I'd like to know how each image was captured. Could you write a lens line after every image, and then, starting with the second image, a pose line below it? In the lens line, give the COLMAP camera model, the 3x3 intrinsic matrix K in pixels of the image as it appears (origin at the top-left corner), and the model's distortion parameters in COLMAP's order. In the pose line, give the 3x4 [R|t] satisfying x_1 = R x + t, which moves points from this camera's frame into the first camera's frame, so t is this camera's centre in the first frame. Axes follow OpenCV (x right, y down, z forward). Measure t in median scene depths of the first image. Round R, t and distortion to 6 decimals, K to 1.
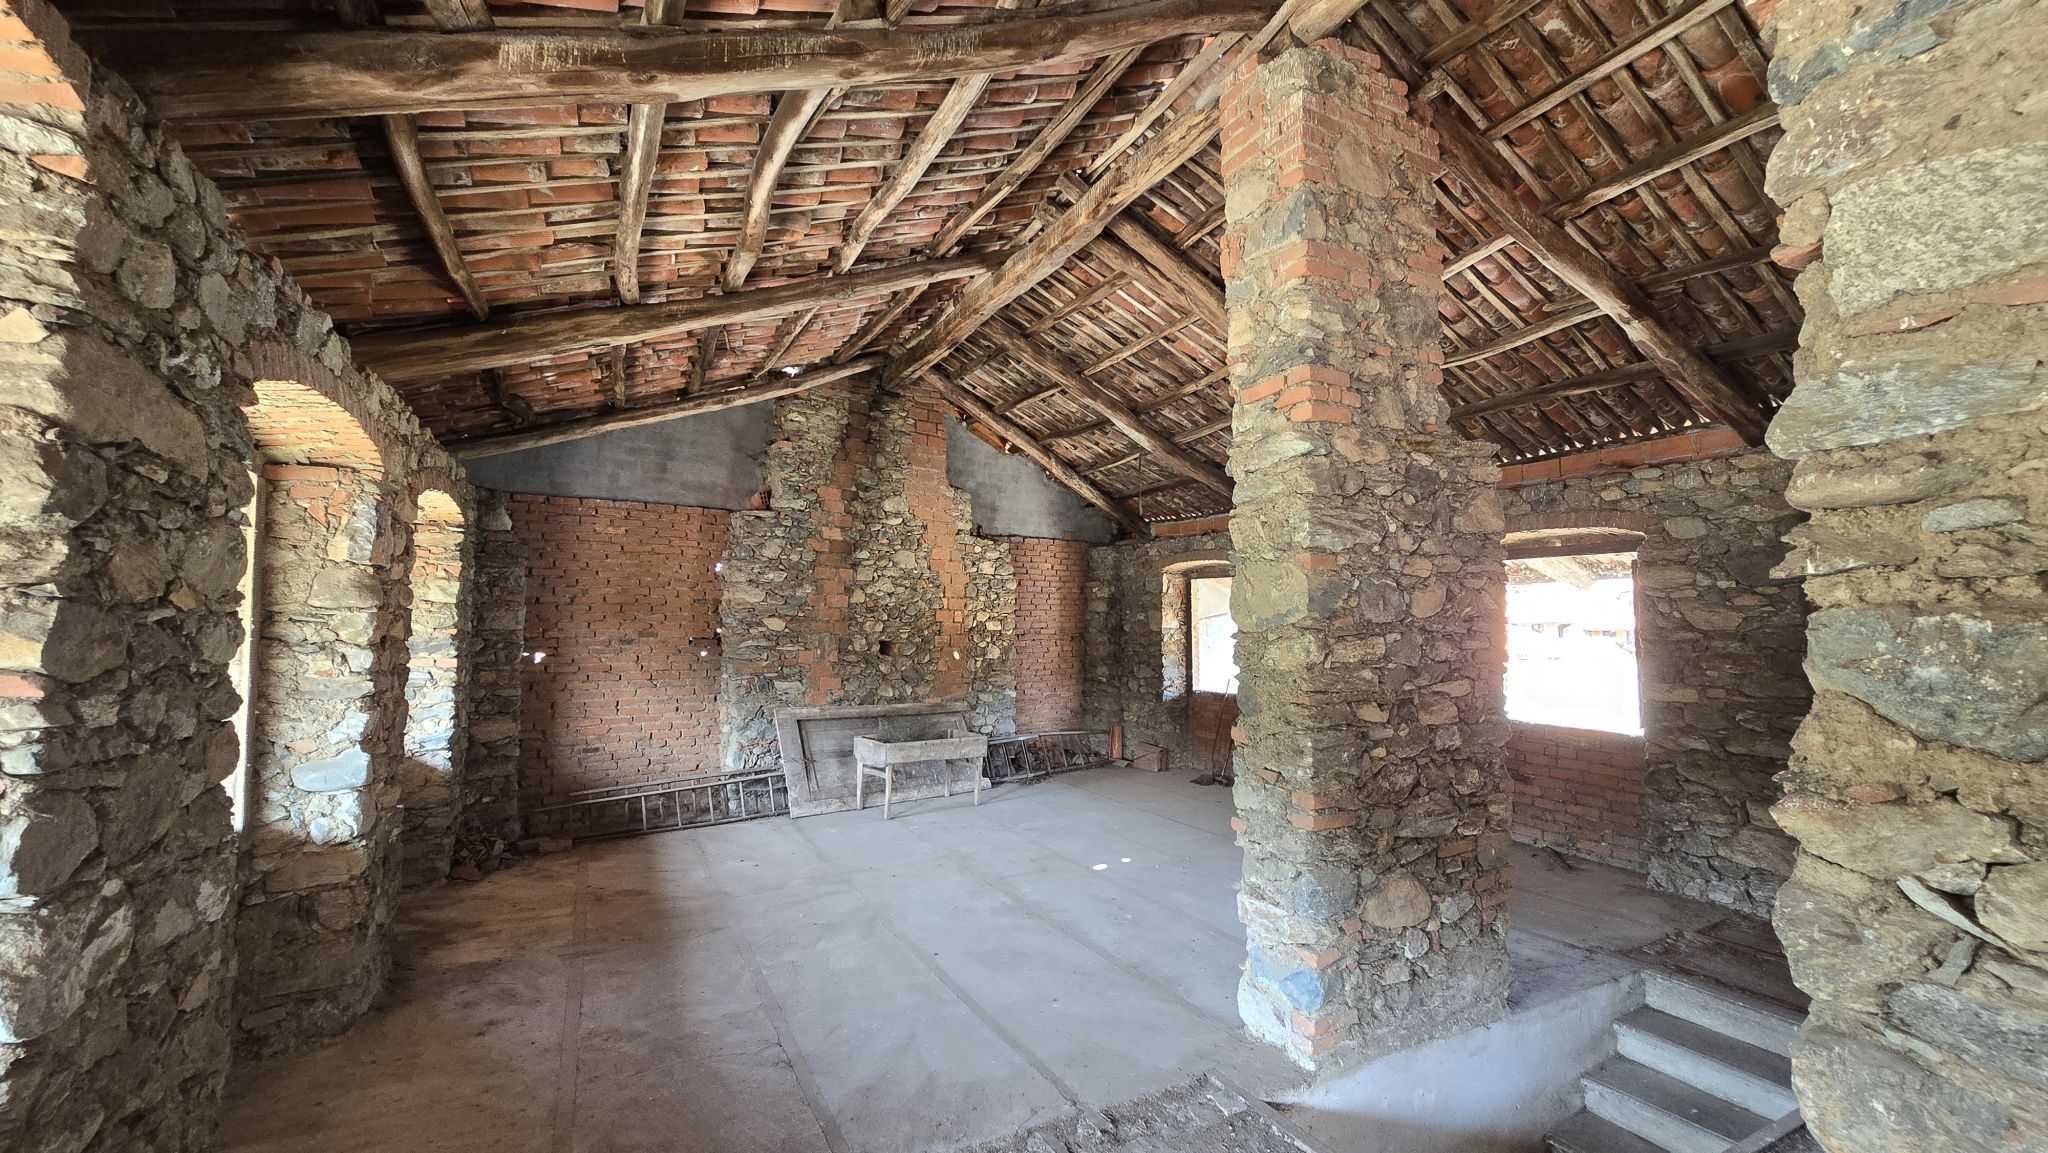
lens RADIAL K [[832.4, 0, 1038.2], [0, 832.4, 584.7], [0, 0, 1]] dist [-0.007091, -0.000024]
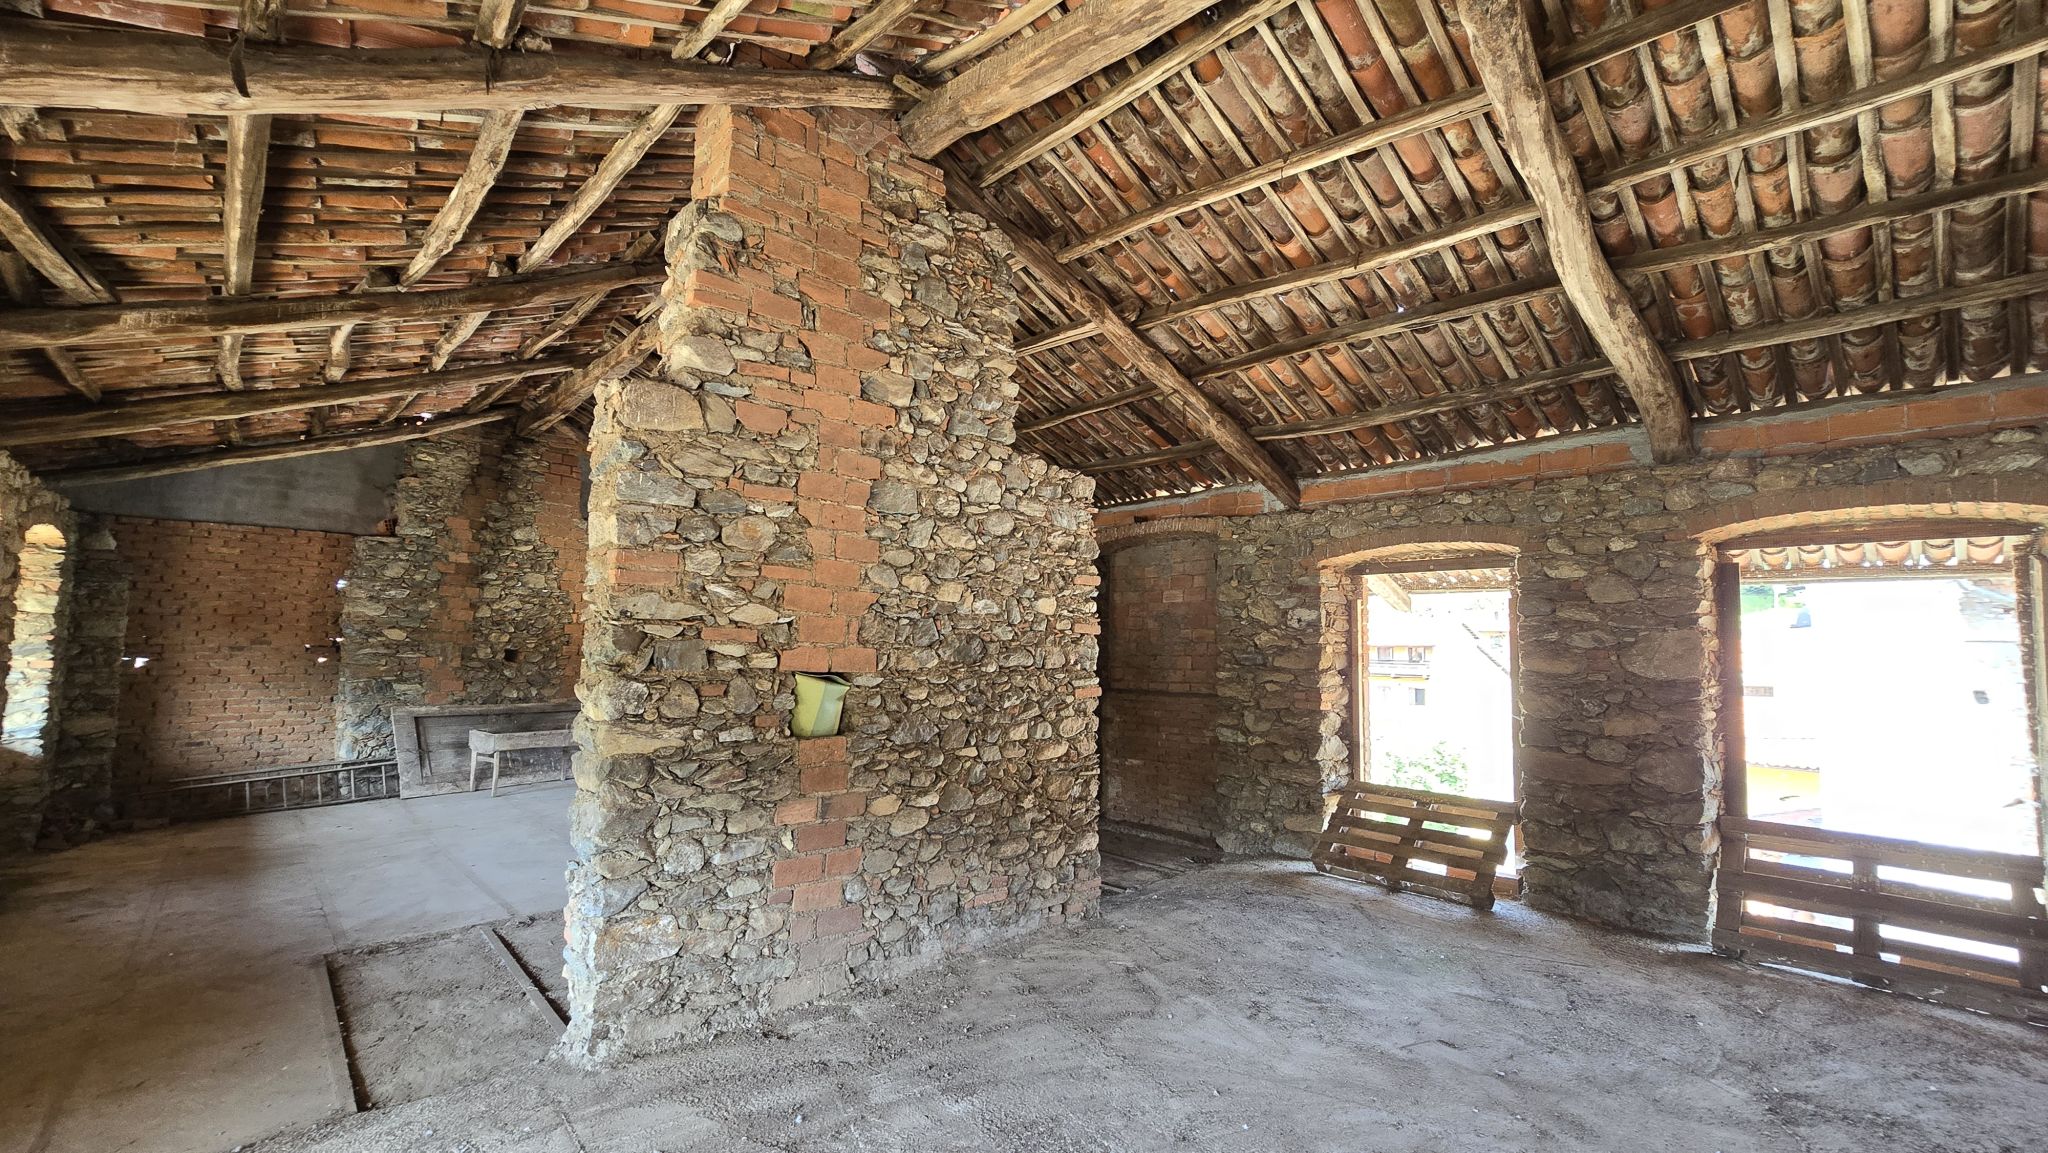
lens RADIAL K [[832.4, 0, 1038.2], [0, 832.4, 584.7], [0, 0, 1]] dist [-0.007091, -0.000024]
pose [[0.961033, 0.026655, 0.275147, 0.281552], [-0.021681, 0.999542, -0.021105, -0.021400], [-0.275583, 0.014318, 0.961171, -0.450949]]
